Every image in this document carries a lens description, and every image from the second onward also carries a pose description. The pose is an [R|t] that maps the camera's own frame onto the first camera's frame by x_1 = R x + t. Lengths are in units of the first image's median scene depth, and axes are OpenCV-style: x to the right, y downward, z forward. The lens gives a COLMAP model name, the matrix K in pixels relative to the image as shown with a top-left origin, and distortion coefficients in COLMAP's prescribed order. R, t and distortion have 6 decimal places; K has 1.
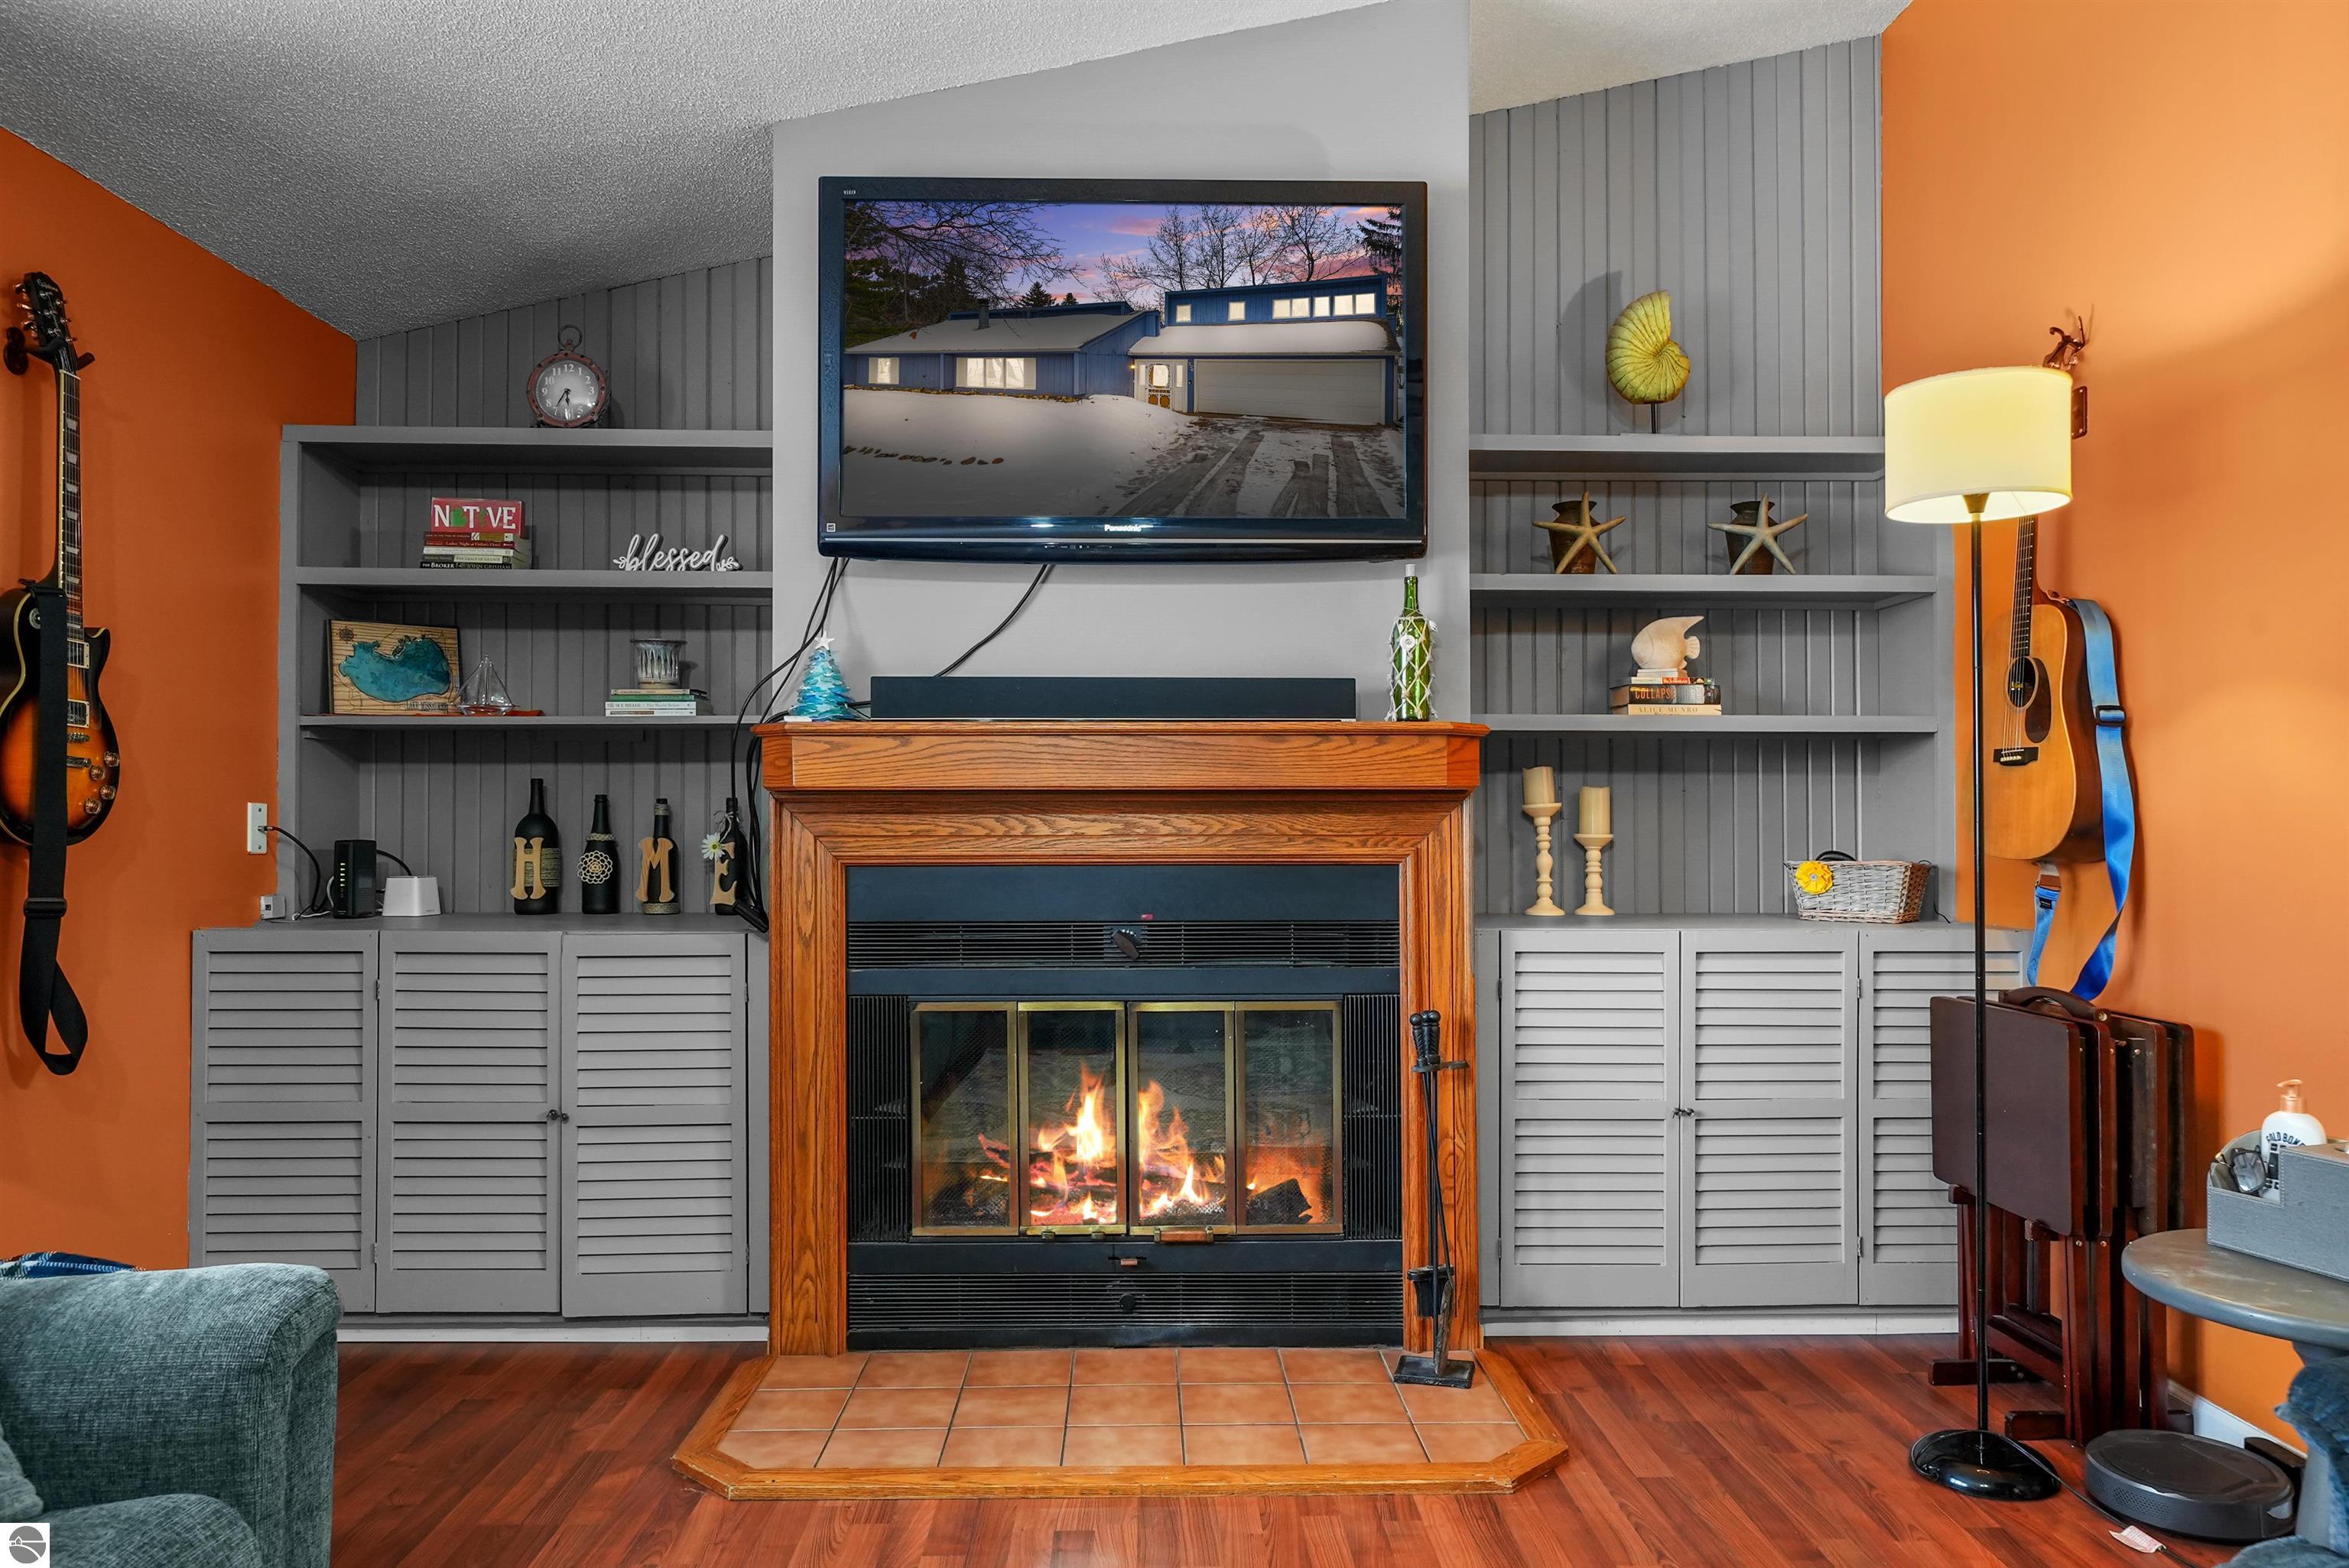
lens RADIAL K [[1591.9, 0, 1180.3], [0, 1591.9, 775.6], [0, 0, 1]] dist [0.012714, -0.001633]
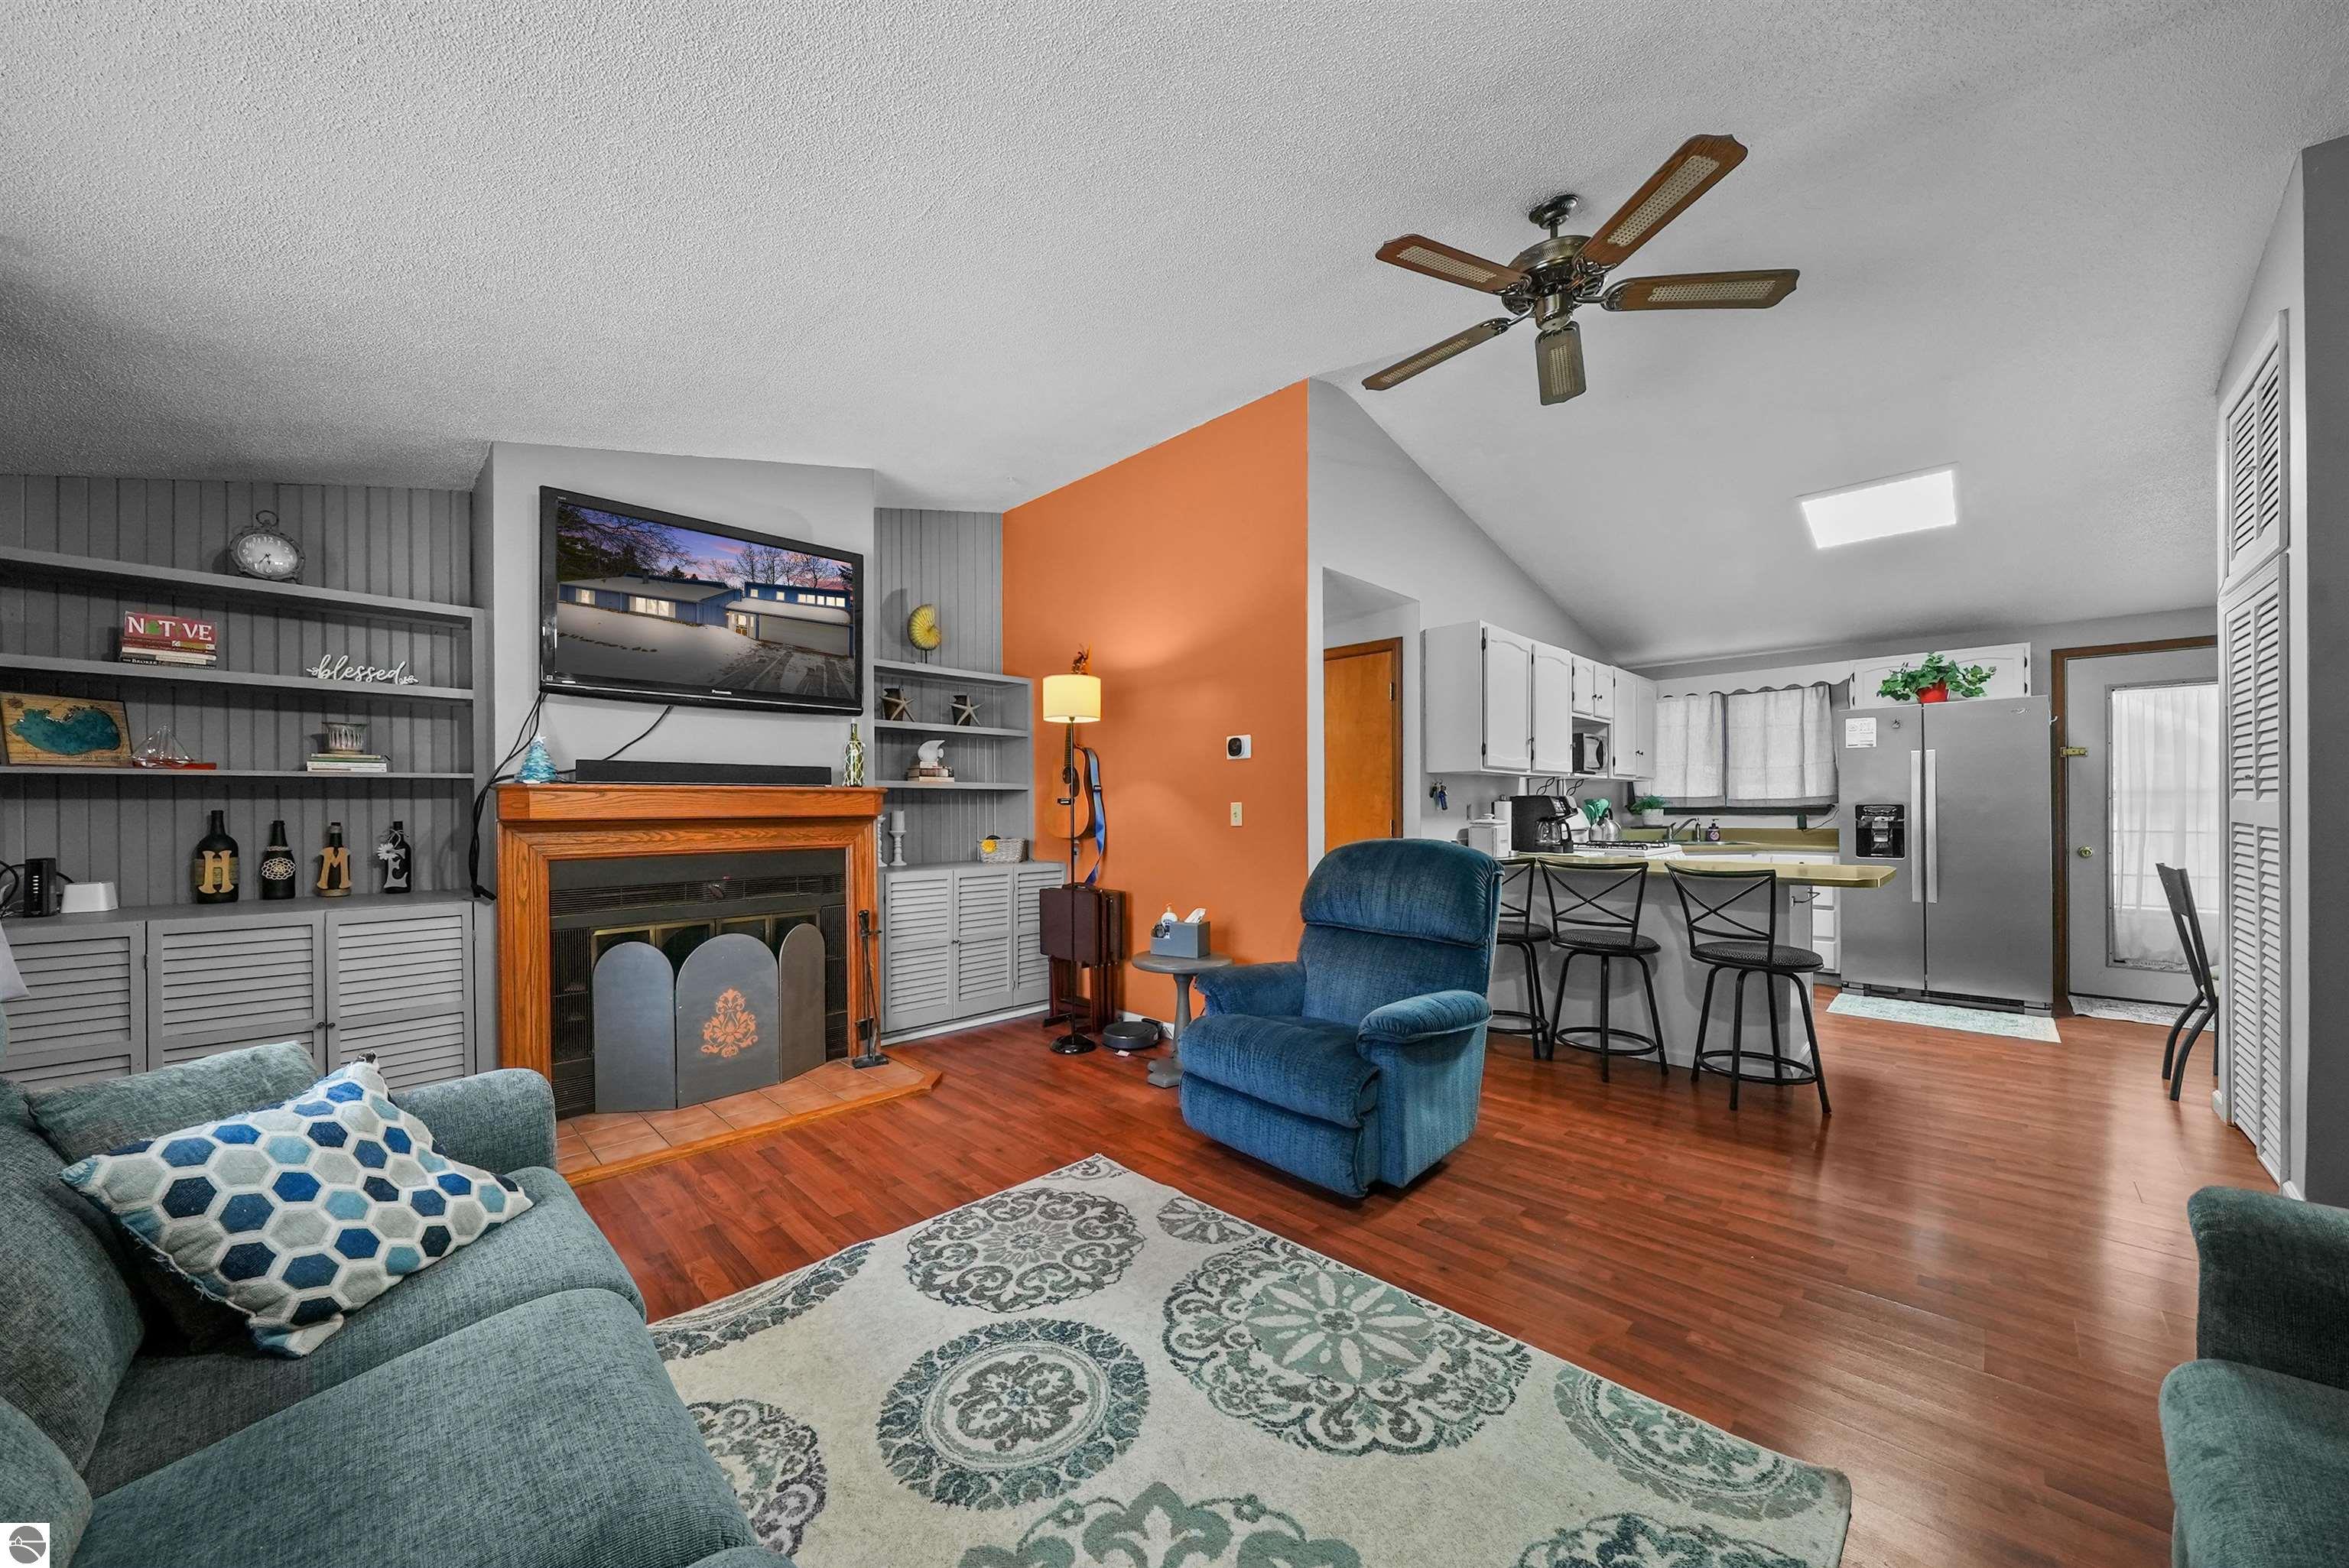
lens RADIAL K [[804.5, 0, 1179.4], [0, 804.5, 804.5], [0, 0, 1]] dist [-0.002170, -0.000174]
pose [[0.724064, -0.000316, 0.689732, -0.316024], [-0.013287, 0.999808, 0.014407, -0.030073], [-0.689605, -0.019596, 0.723921, -0.165669]]
